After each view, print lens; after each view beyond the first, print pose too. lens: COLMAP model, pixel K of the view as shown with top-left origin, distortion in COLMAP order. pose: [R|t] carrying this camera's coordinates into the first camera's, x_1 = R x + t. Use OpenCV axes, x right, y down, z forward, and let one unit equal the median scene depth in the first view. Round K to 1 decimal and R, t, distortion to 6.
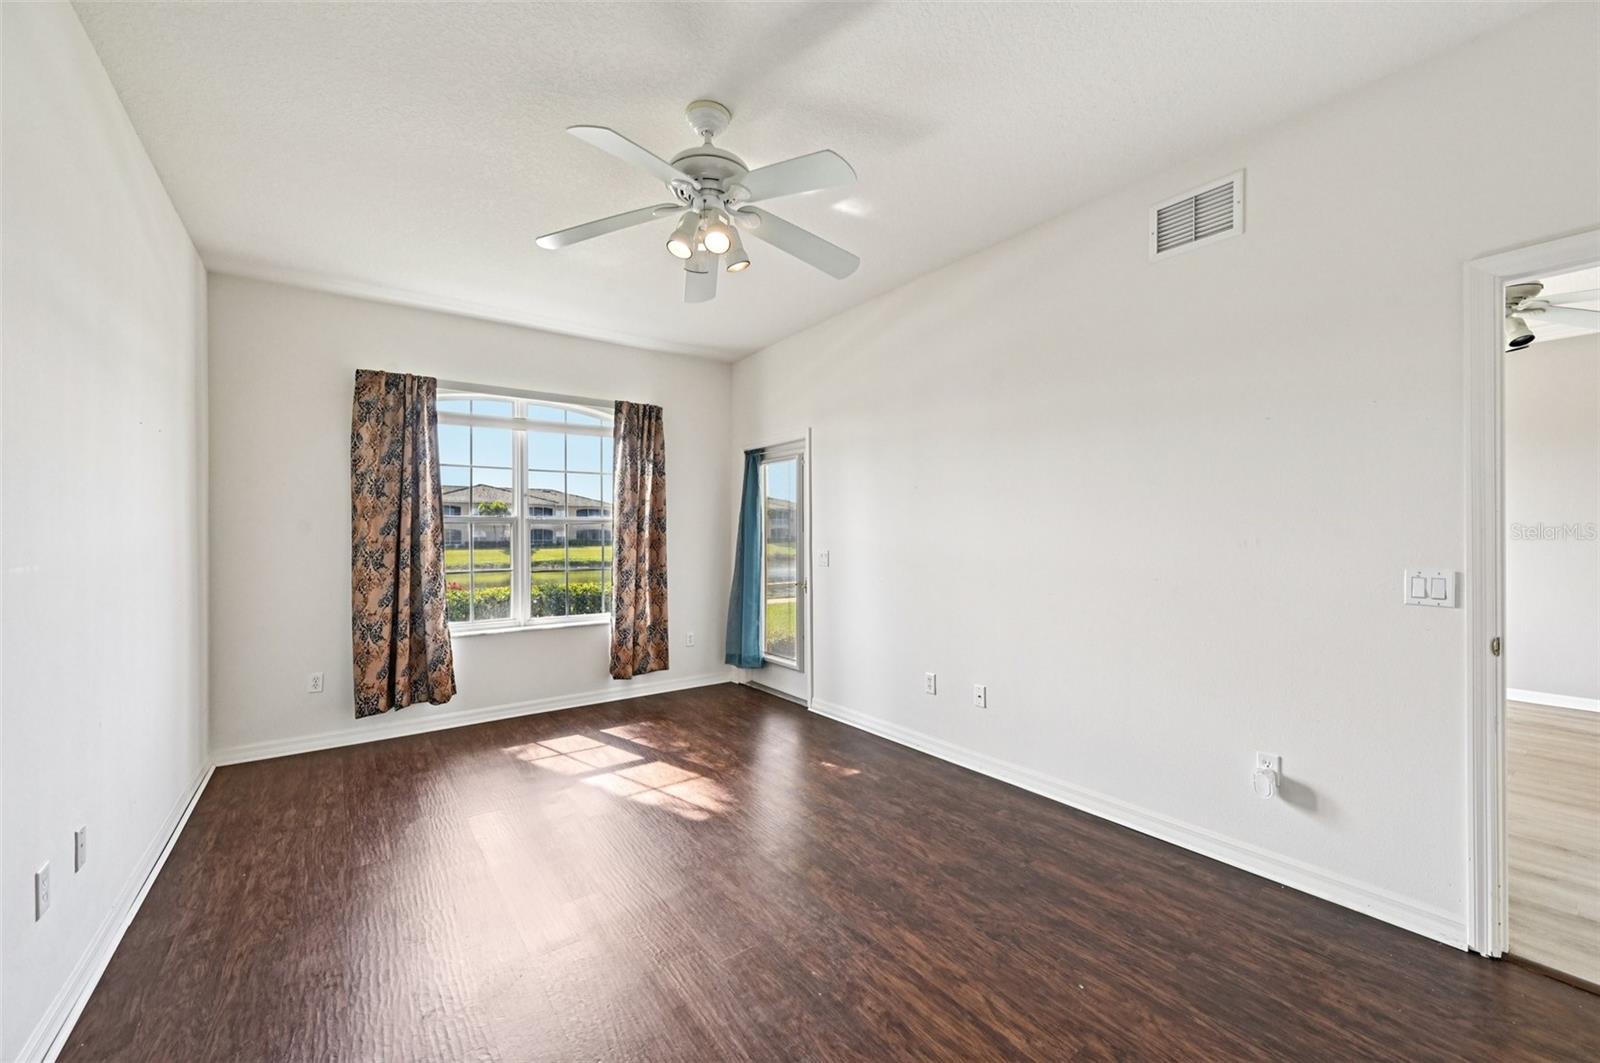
lens RADIAL K [[634.3, 0, 799.3], [0, 634.3, 531.4], [0, 0, 1]] dist [0.000080, 0.000199]
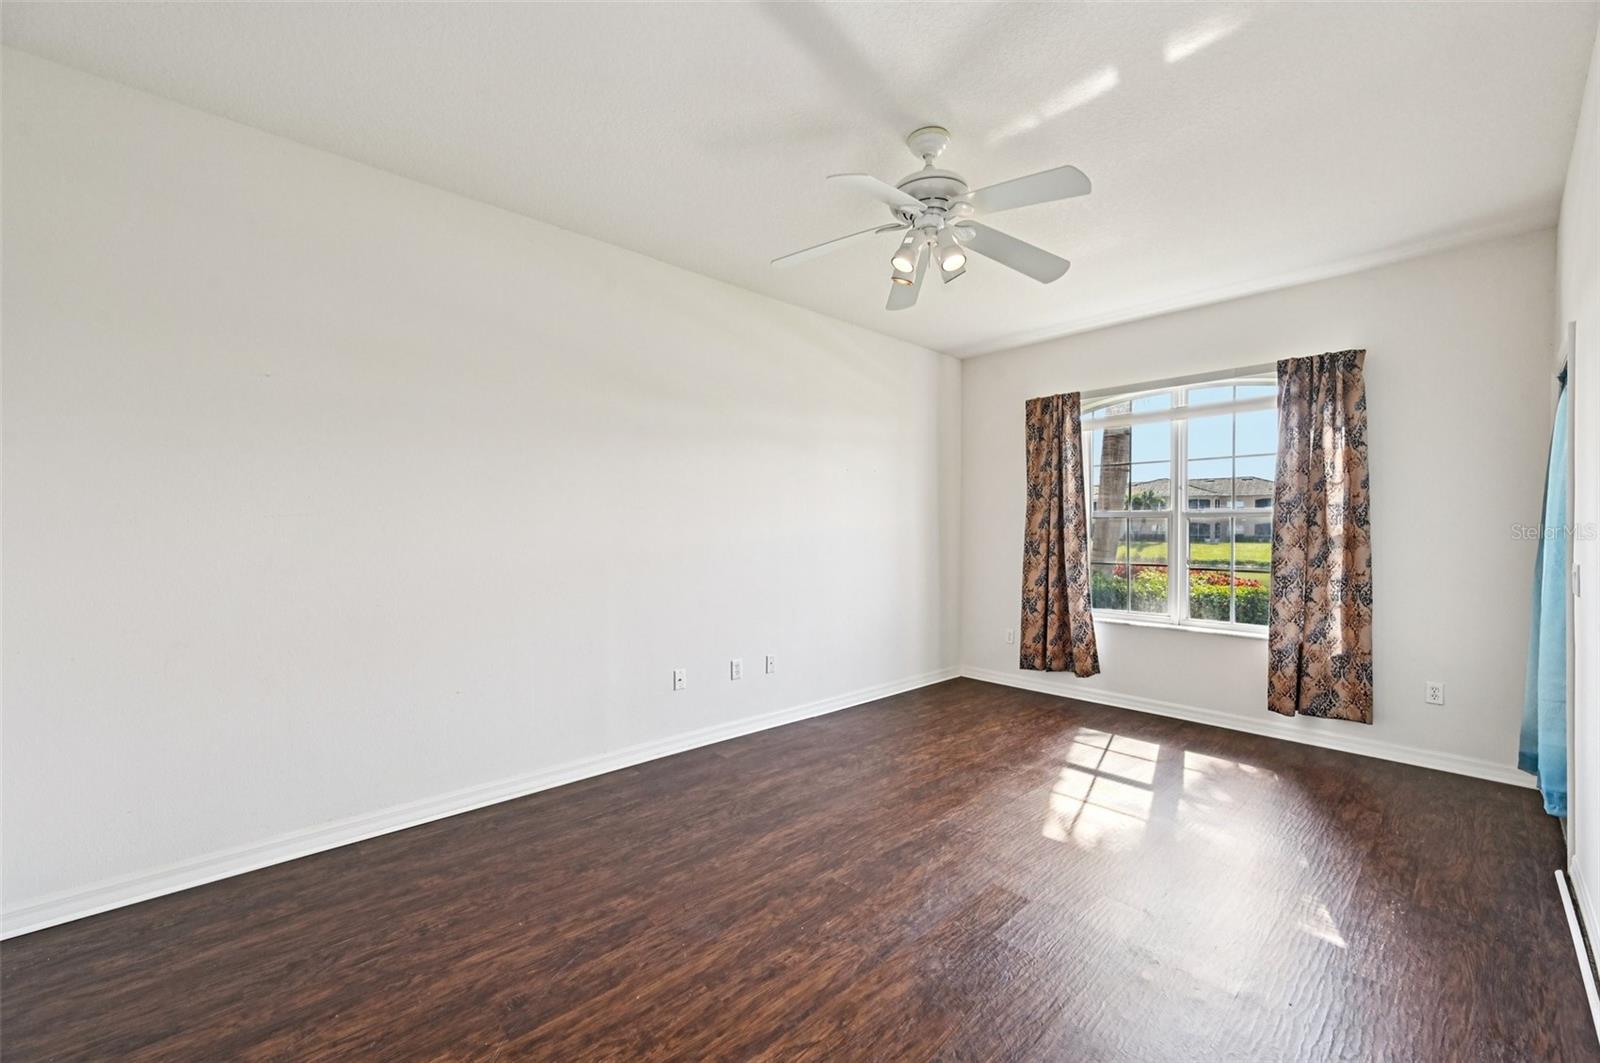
lens RADIAL K [[626.7, 0, 795.7], [0, 626.7, 526.2], [0, 0, 1]] dist [0.000438, 0.000050]
pose [[0.120207, 0.003176, -0.992744, 0.496296], [0.000824, 0.999994, 0.003299, -0.002647], [0.992749, -0.001214, 0.120203, 0.363722]]
